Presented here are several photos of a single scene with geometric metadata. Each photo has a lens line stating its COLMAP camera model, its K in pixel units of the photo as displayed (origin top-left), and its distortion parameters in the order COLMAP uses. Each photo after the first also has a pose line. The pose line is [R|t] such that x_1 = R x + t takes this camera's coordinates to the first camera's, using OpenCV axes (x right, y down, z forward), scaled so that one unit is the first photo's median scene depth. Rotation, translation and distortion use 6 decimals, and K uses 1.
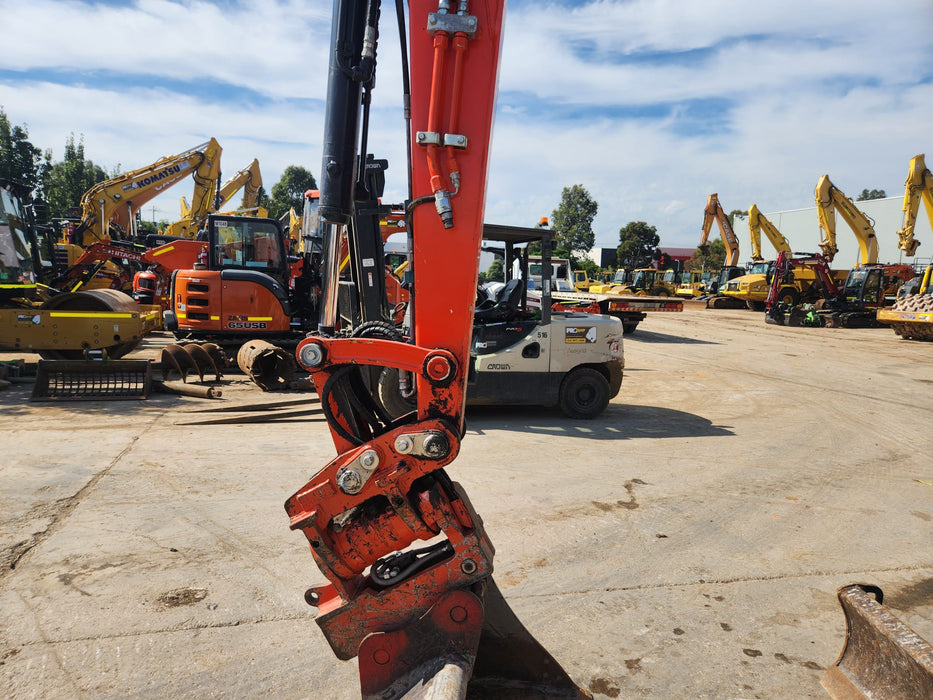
lens RADIAL K [[623.4, 0, 453.8], [0, 623.4, 354.7], [0, 0, 1]] dist [0.069167, -0.060640]
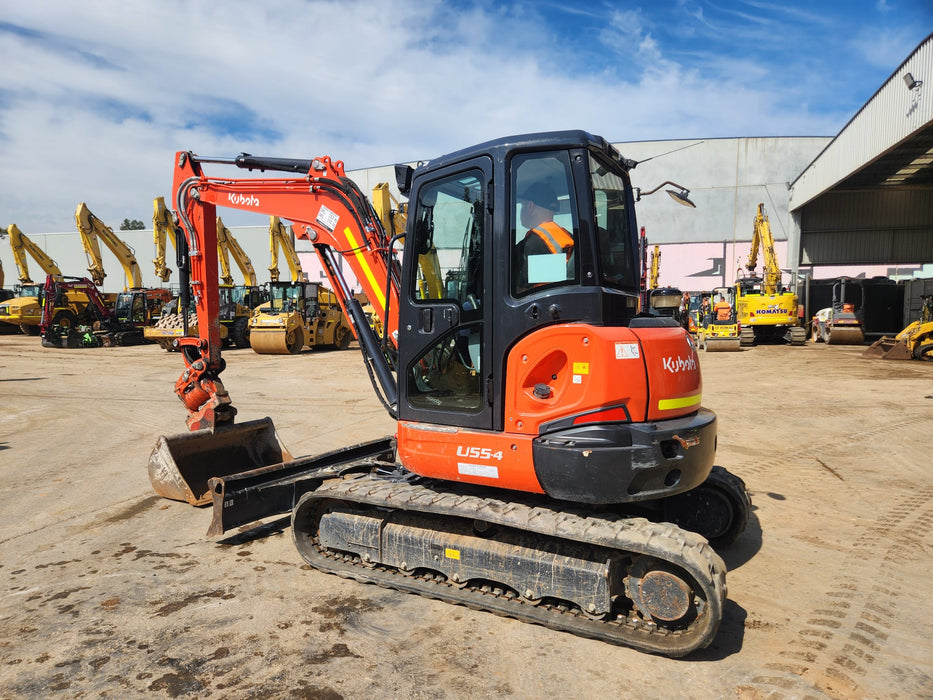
lens RADIAL K [[621.4, 0, 450.9], [0, 621.4, 361.6], [0, 0, 1]] dist [0.067113, -0.055614]
pose [[0.518009, -0.095058, 0.850077, -0.017416], [0.114983, 0.992524, 0.040919, 0.005363], [-0.847612, 0.076548, 0.525066, -0.055675]]
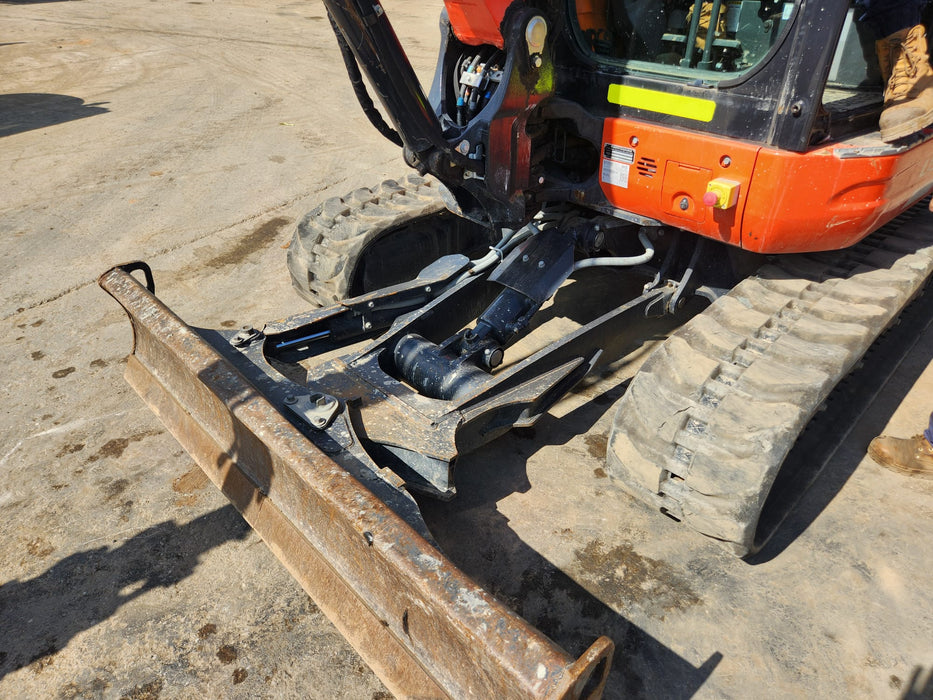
lens RADIAL K [[627.6, 0, 469.2], [0, 627.6, 357.0], [0, 0, 1]] dist [0.060999, -0.052053]
pose [[0.688723, -0.430632, 0.583281, 0.033081], [0.104648, 0.855118, 0.507762, 0.005937], [-0.717432, -0.288668, 0.634004, 0.004647]]
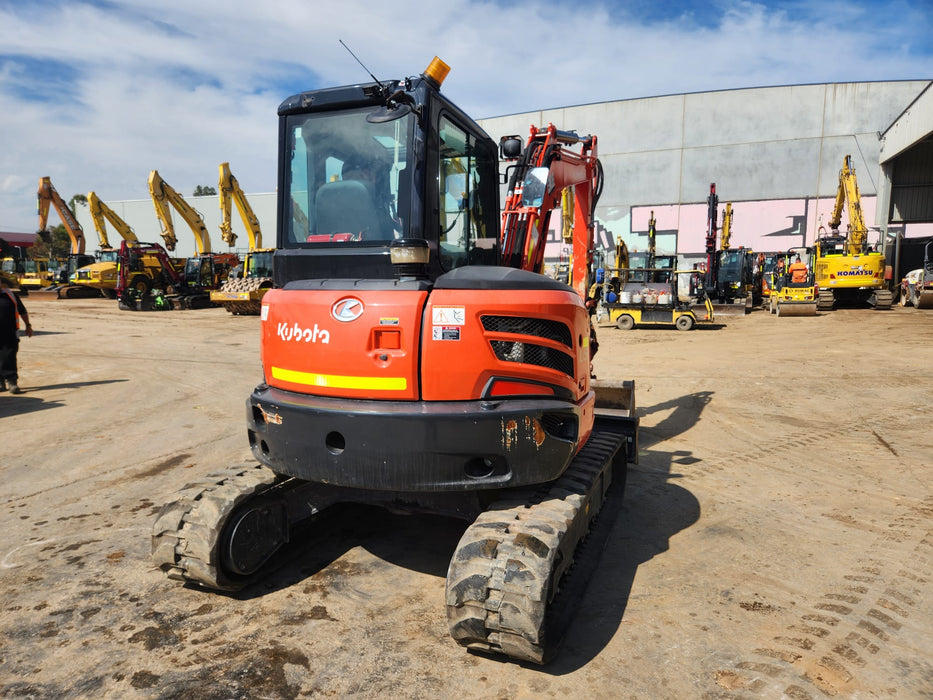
lens RADIAL K [[623.9, 0, 454.7], [0, 623.9, 359.3], [0, 0, 1]] dist [0.067382, -0.059315]
pose [[0.599052, -0.134859, 0.789272, -0.006901], [0.113802, 0.990048, 0.082789, 0.007037], [-0.792582, 0.040226, 0.608437, -0.065073]]
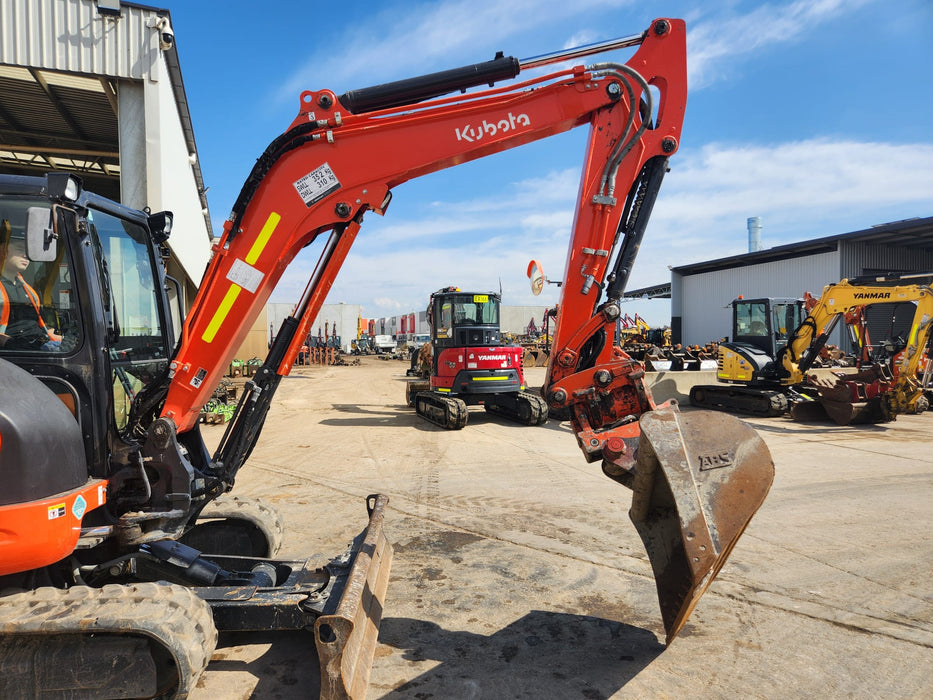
lens RADIAL K [[620.0, 0, 450.8], [0, 620.0, 367.0], [0, 0, 1]] dist [0.072268, -0.059570]
pose [[-0.996692, -0.012553, -0.080290, 0.043743], [-0.024740, 0.987972, 0.152640, -0.018959], [0.077409, 0.154121, -0.985015, 0.165252]]
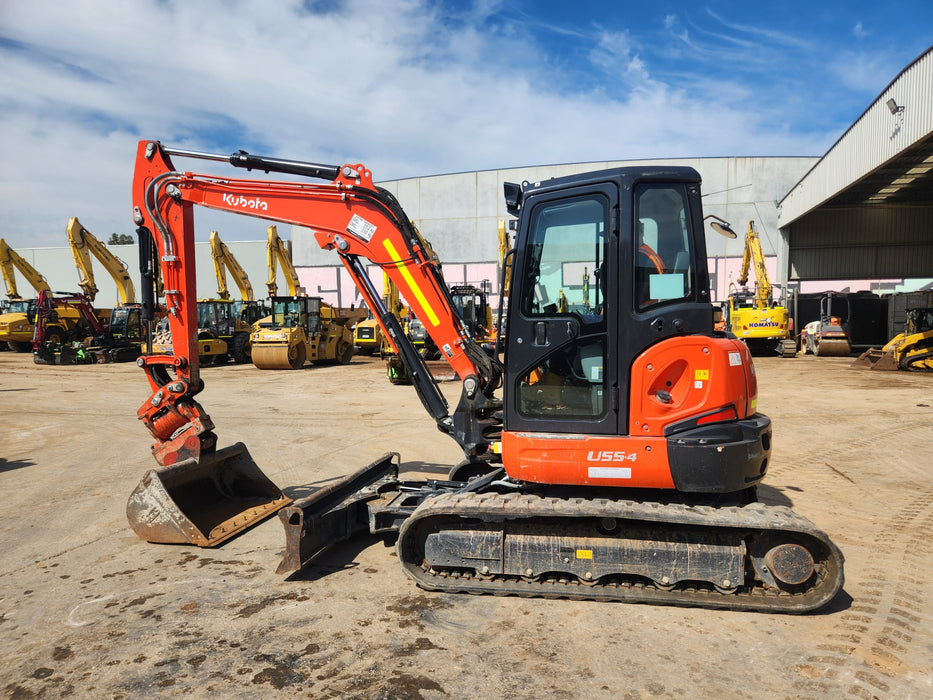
lens RADIAL K [[621.7, 0, 472.1], [0, 621.7, 364.7], [0, 0, 1]] dist [0.066555, -0.056087]
pose [[0.479034, -0.083056, 0.873858, -0.030978], [0.120657, 0.992294, 0.028171, 0.004156], [-0.869465, 0.091942, 0.485364, -0.047675]]
